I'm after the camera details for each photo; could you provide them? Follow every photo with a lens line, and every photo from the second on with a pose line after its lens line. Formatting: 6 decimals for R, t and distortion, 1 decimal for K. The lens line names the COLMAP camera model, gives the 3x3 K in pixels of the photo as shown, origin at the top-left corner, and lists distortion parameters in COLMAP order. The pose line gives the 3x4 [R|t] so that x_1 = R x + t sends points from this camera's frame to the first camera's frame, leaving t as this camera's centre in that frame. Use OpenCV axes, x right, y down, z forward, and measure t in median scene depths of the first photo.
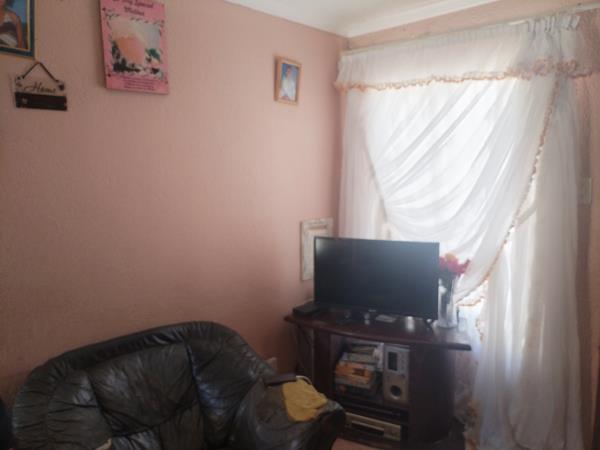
lens RADIAL K [[461.0, 0, 300.0], [0, 461.0, 225.0], [0, 0, 1]] dist [0.057564, -0.149877]
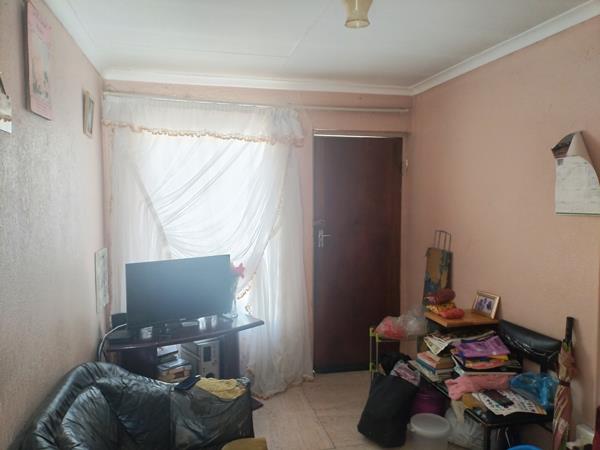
lens RADIAL K [[461.0, 0, 300.0], [0, 461.0, 225.0], [0, 0, 1]] dist [0.057564, -0.149877]
pose [[0.499123, -0.048948, 0.865147, -0.708628], [0.103984, 0.994572, -0.003720, -0.019204], [-0.860269, 0.091818, 0.501504, 0.119291]]
